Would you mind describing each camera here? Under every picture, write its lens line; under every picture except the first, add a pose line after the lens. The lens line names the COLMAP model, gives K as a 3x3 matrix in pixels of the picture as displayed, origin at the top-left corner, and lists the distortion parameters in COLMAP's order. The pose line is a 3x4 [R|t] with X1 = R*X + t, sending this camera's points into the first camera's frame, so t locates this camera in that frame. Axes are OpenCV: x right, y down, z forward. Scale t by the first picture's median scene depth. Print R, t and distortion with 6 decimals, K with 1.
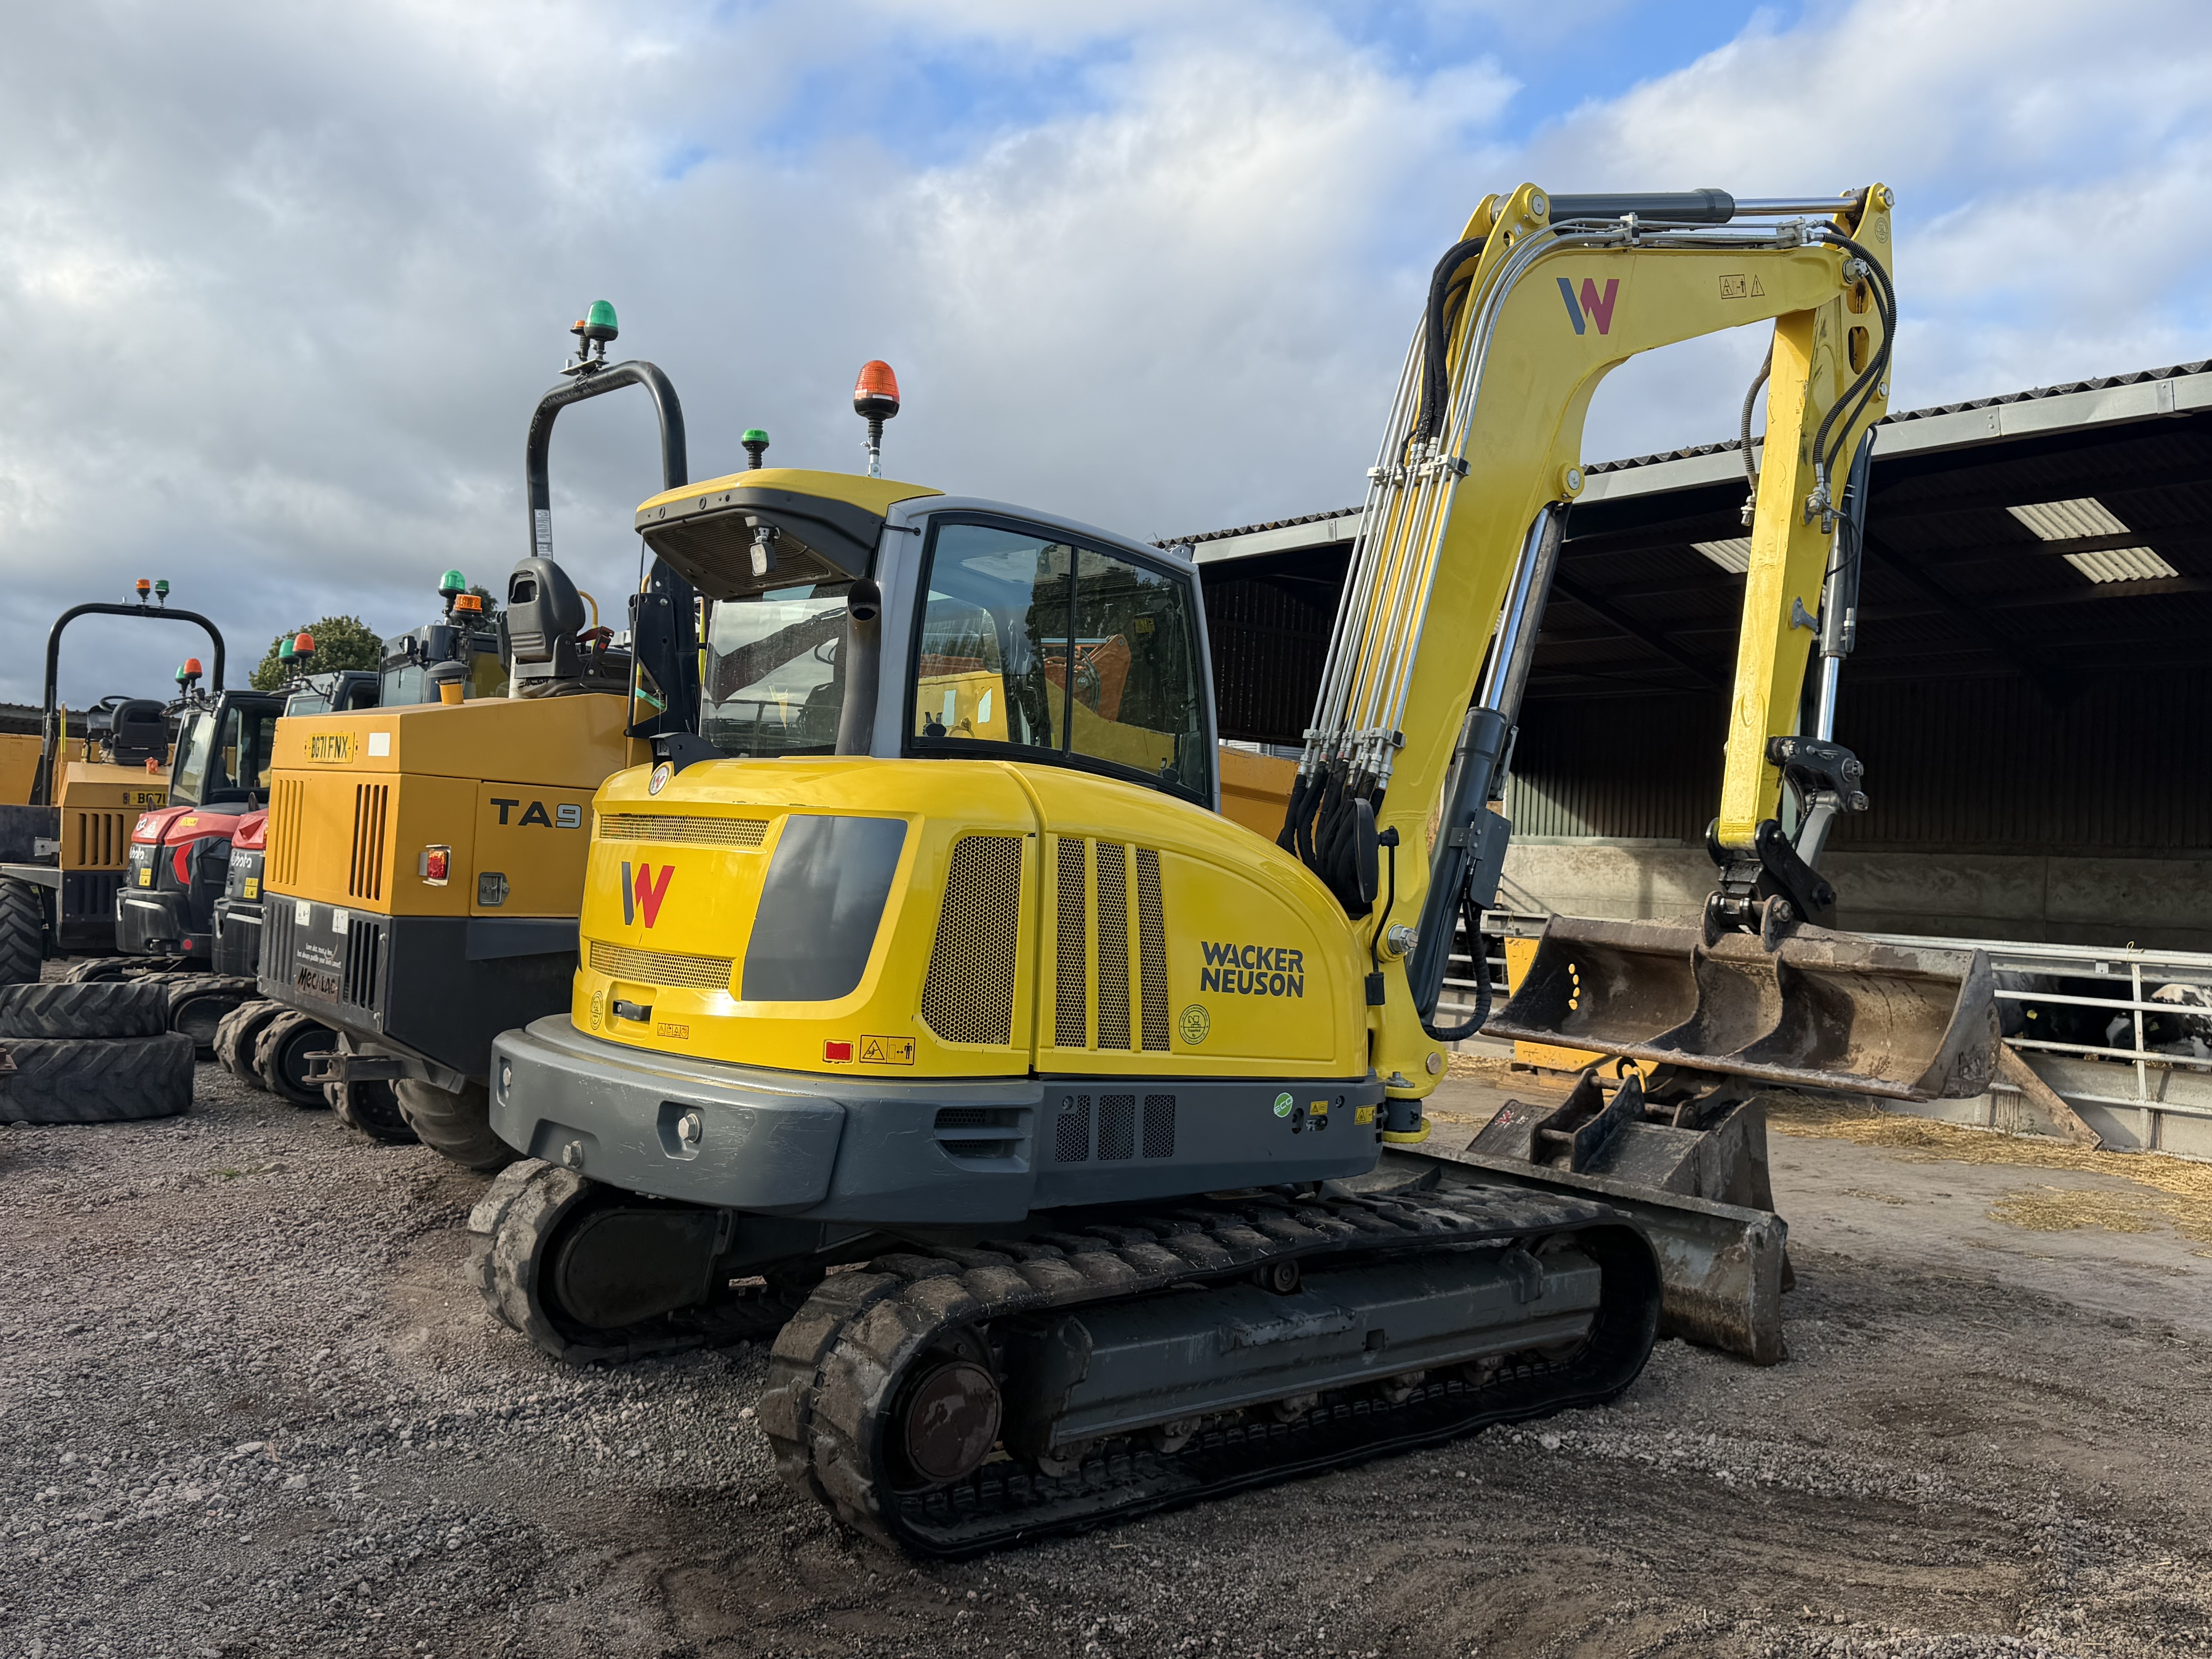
lens RADIAL K [[1835.2, 0, 1124.9], [0, 1835.2, 831.7], [0, 0, 1]] dist [0.060805, 0.001526]
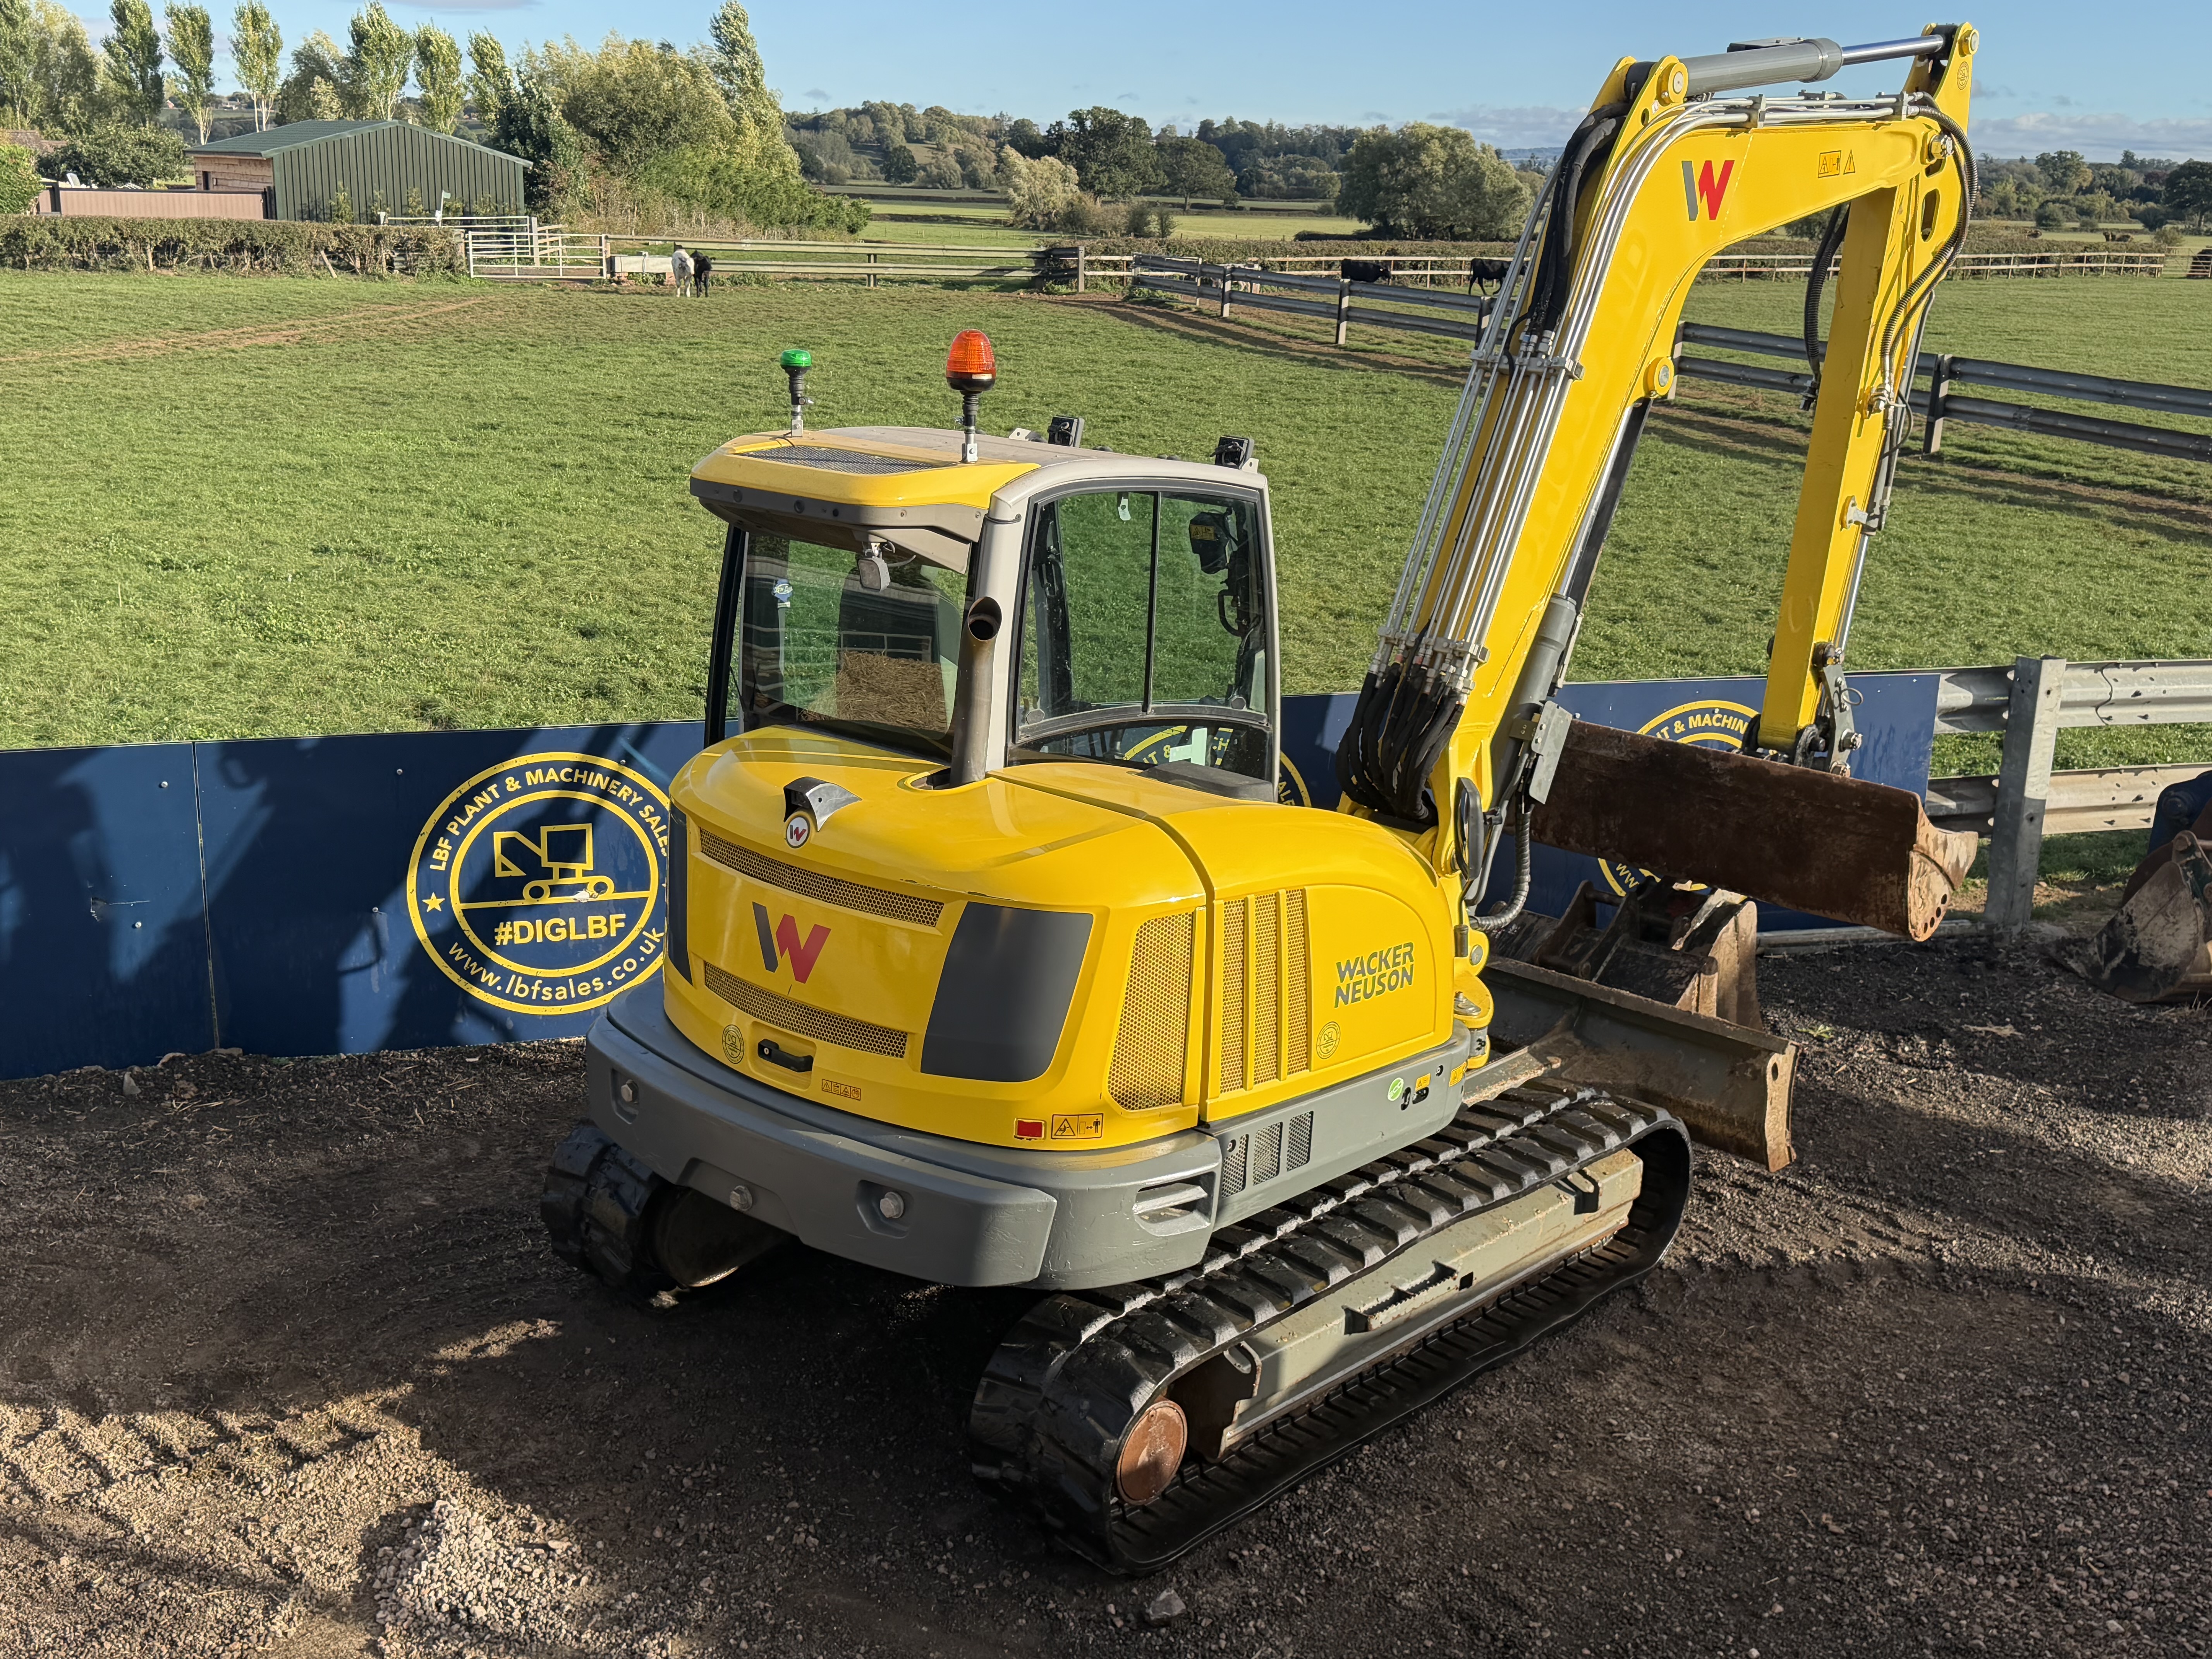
lens RADIAL K [[2213.9, 0, 1116.4], [0, 2213.9, 815.6], [0, 0, 1]] dist [0.128538, 0.000000]
pose [[0.988783, -0.038600, 0.144288, -0.256693], [-0.003119, 0.960482, 0.278324, -0.365786], [-0.149329, -0.275652, 0.949588, -0.141328]]
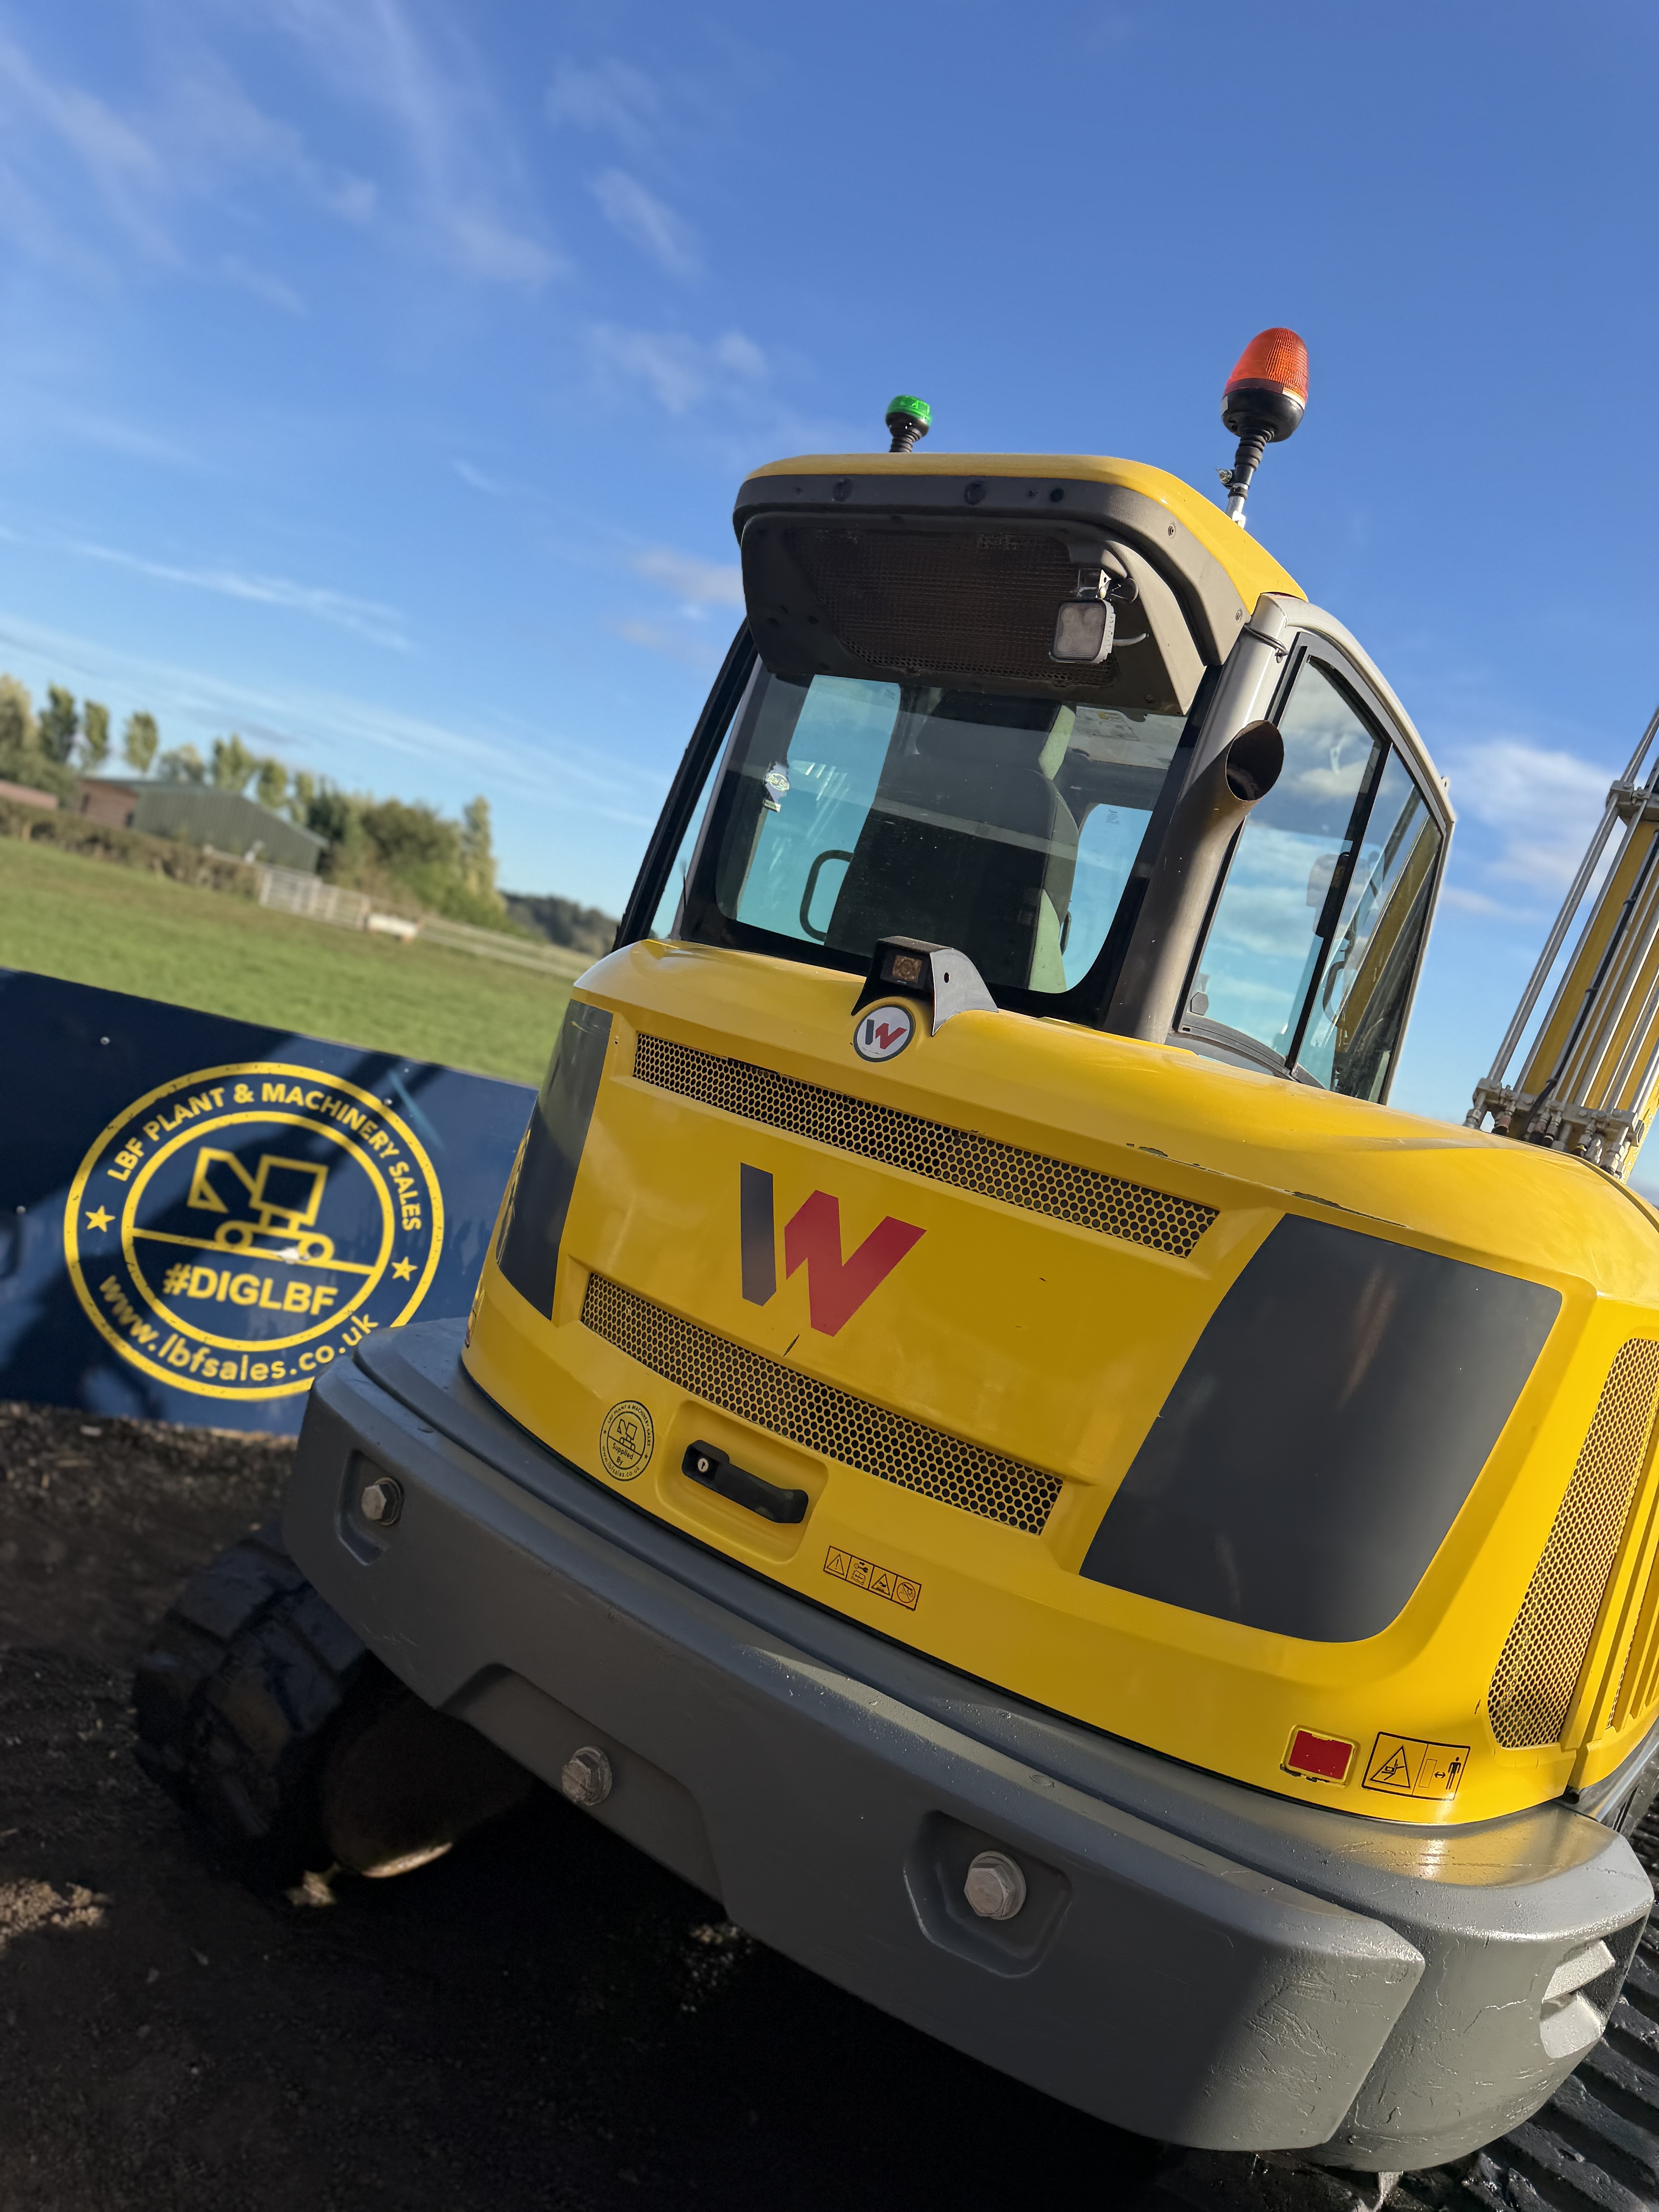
lens RADIAL K [[1509.2, 0, 845.7], [0, 1509.2, 1119.9], [0, 0, 1]] dist [0.022532, -0.020903]
pose [[0.943117, 0.204995, 0.261738, -0.363510], [-0.231035, 0.970233, 0.072594, -0.031581], [-0.239066, -0.128936, 0.962405, 0.619924]]
